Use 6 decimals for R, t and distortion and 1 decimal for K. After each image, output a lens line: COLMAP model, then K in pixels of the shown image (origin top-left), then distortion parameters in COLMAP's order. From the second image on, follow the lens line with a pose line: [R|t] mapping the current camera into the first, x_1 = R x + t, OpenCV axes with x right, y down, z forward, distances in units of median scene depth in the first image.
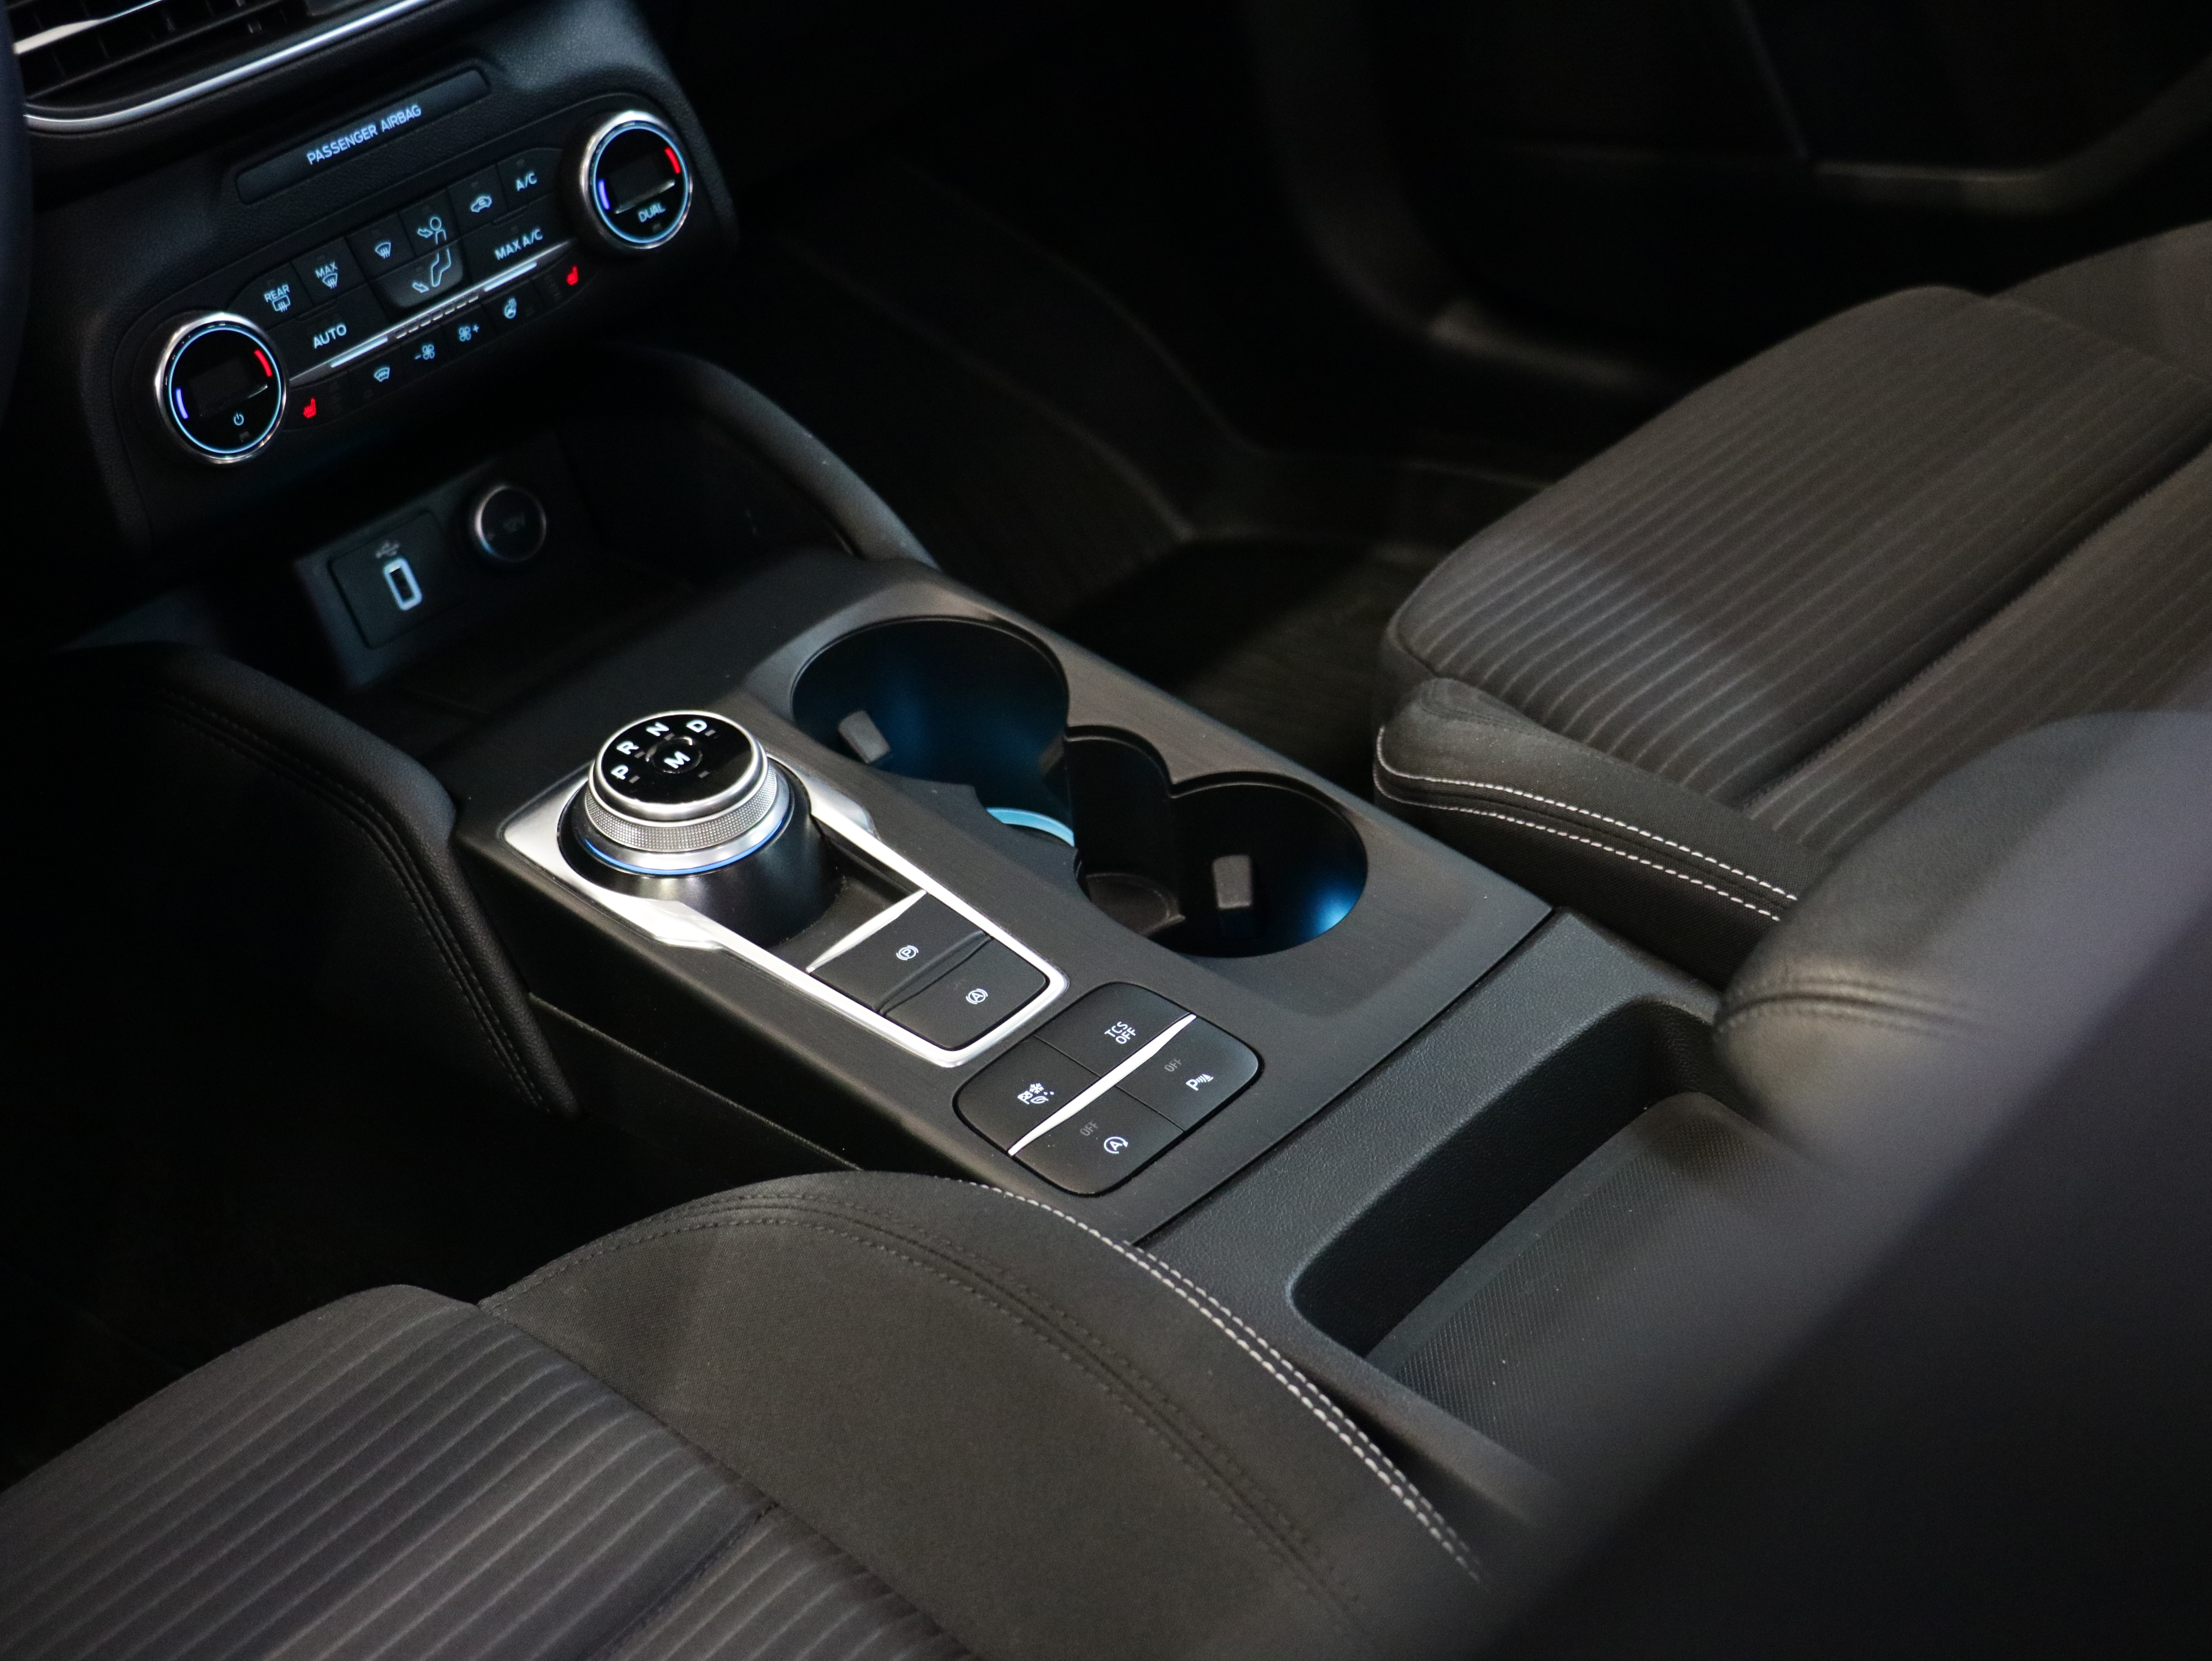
lens RADIAL K [[3517.9, 0, 1106.0], [0, 3517.9, 830.5], [0, 0, 1]] dist [-0.012448, -0.067424]
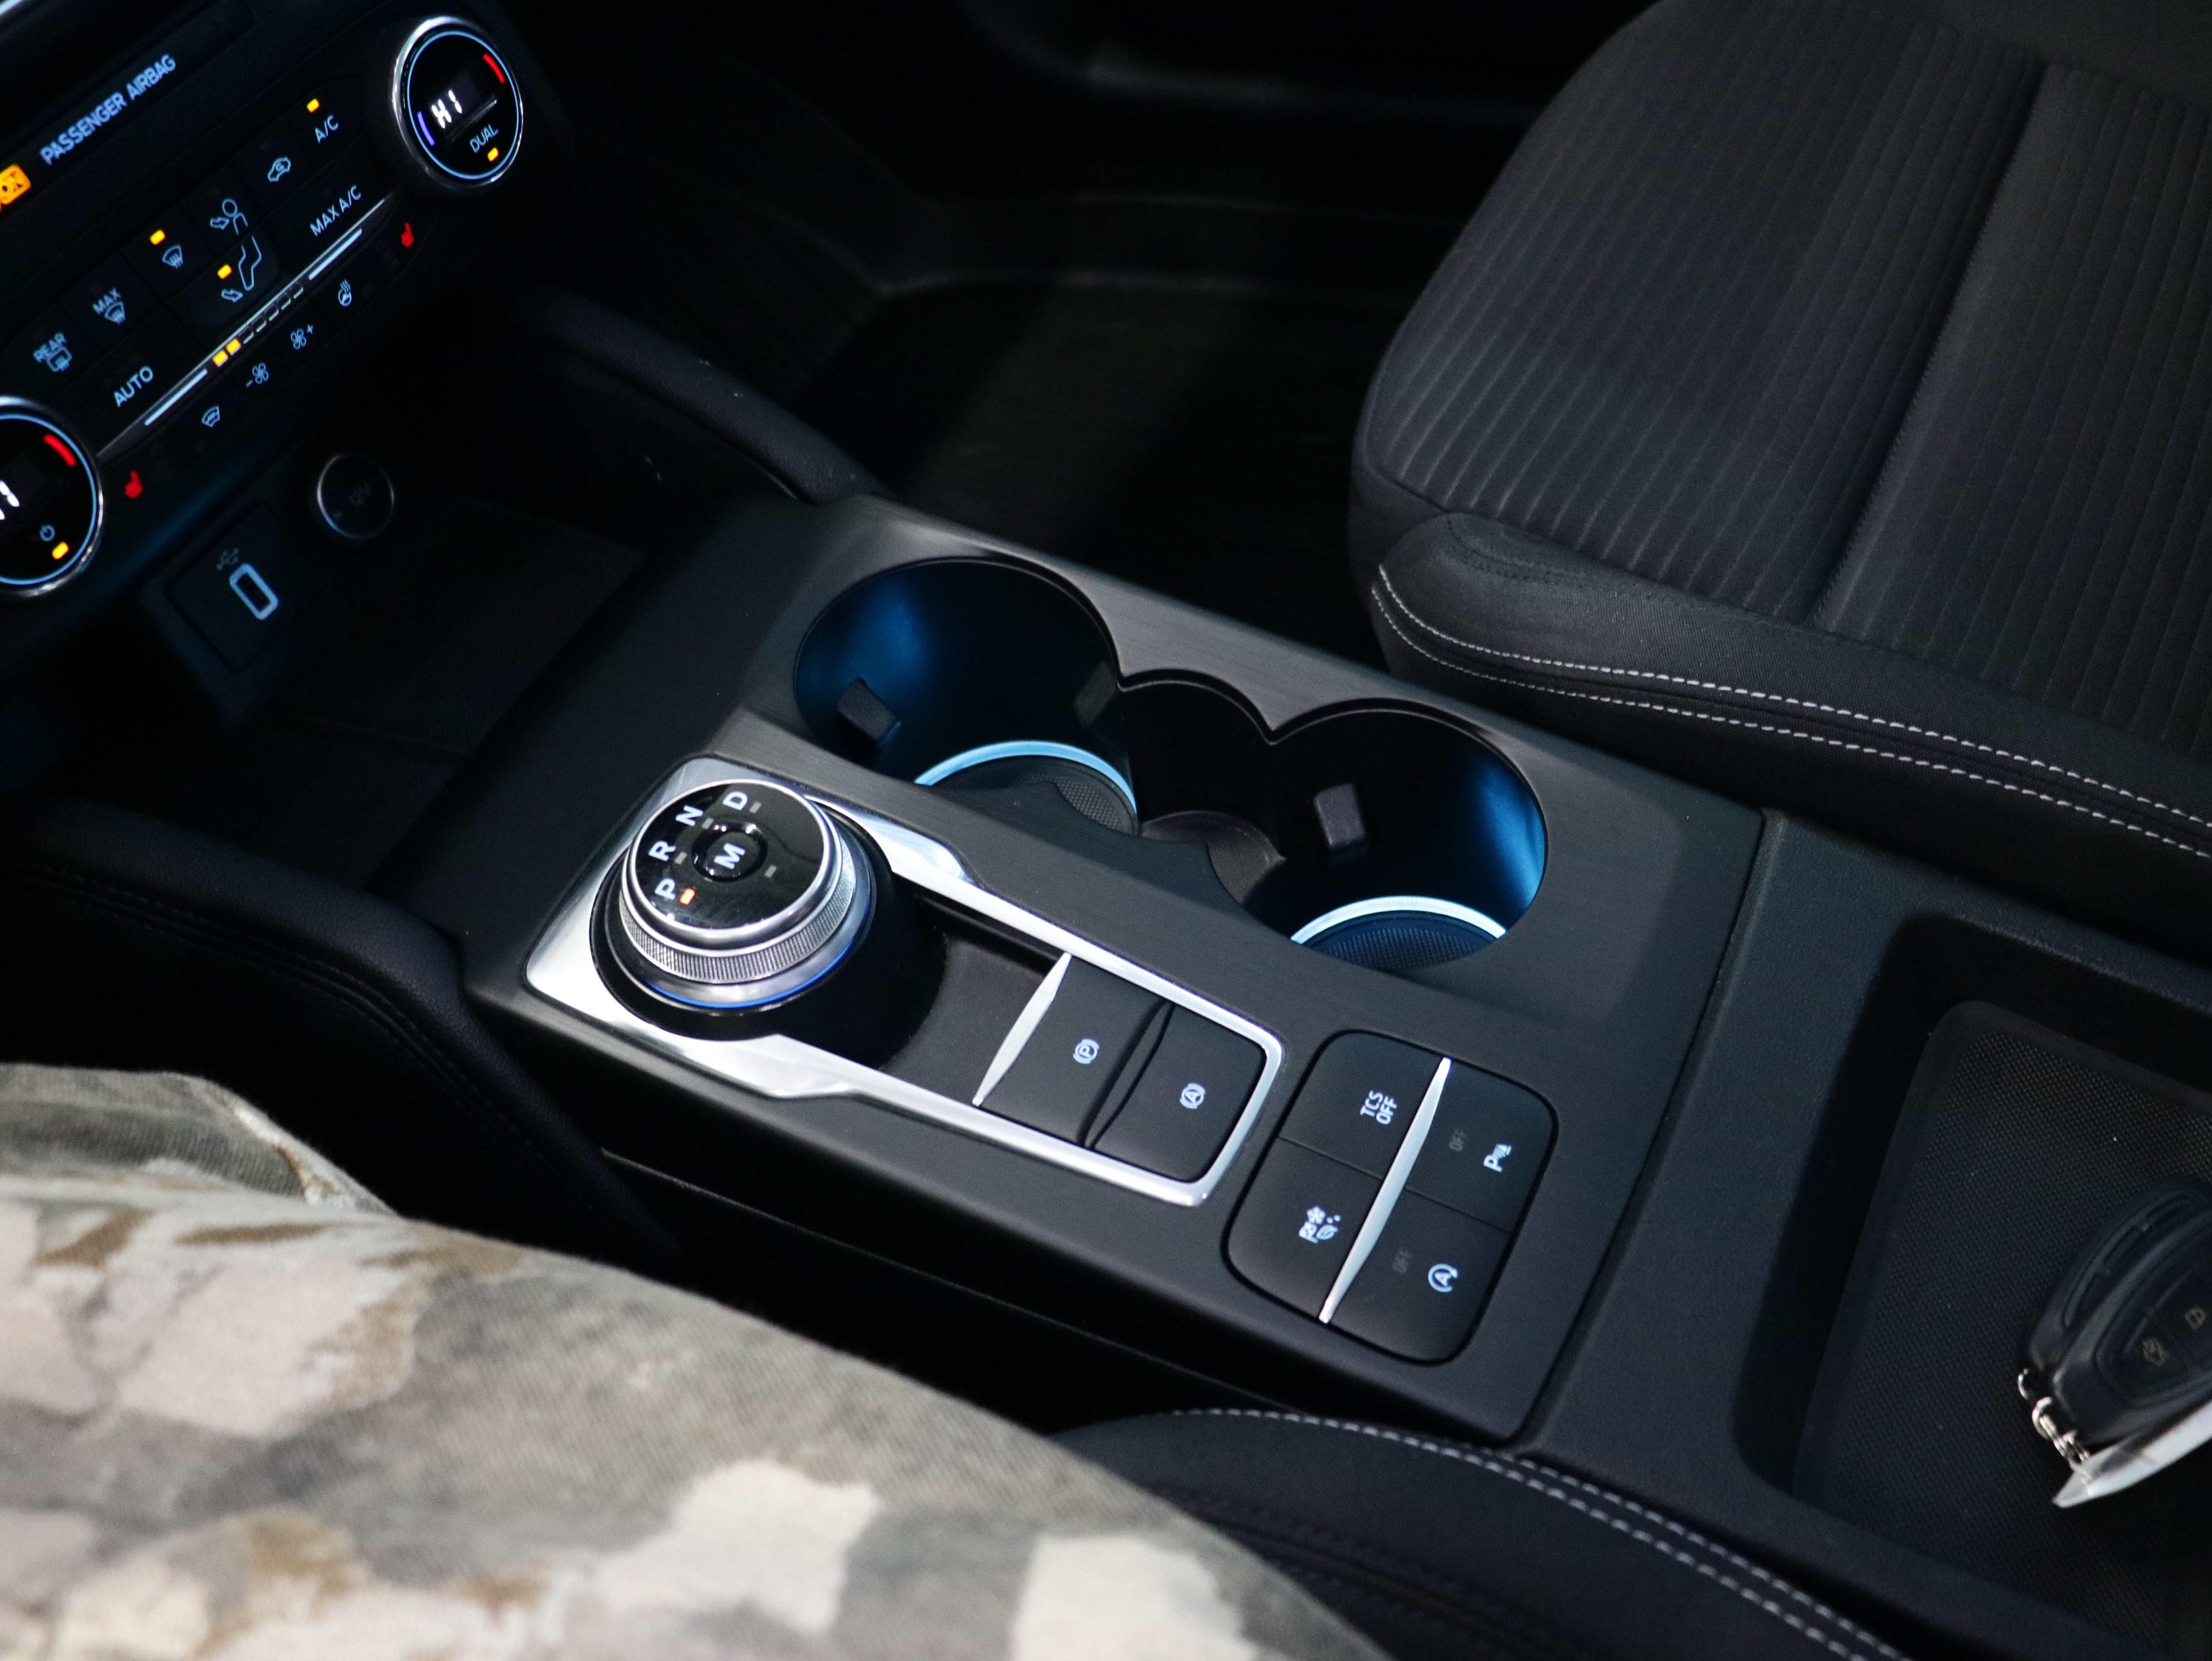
lens RADIAL K [[2240.4, 0, 1106.0], [0, 2240.4, 830.5], [0, 0, 1]] dist [-0.068883, 0.073434]
pose [[0.961032, -0.212612, 0.176673, -0.122101], [0.169751, 0.958304, 0.229864, -0.122189], [-0.218178, -0.190917, 0.957052, 0.469388]]
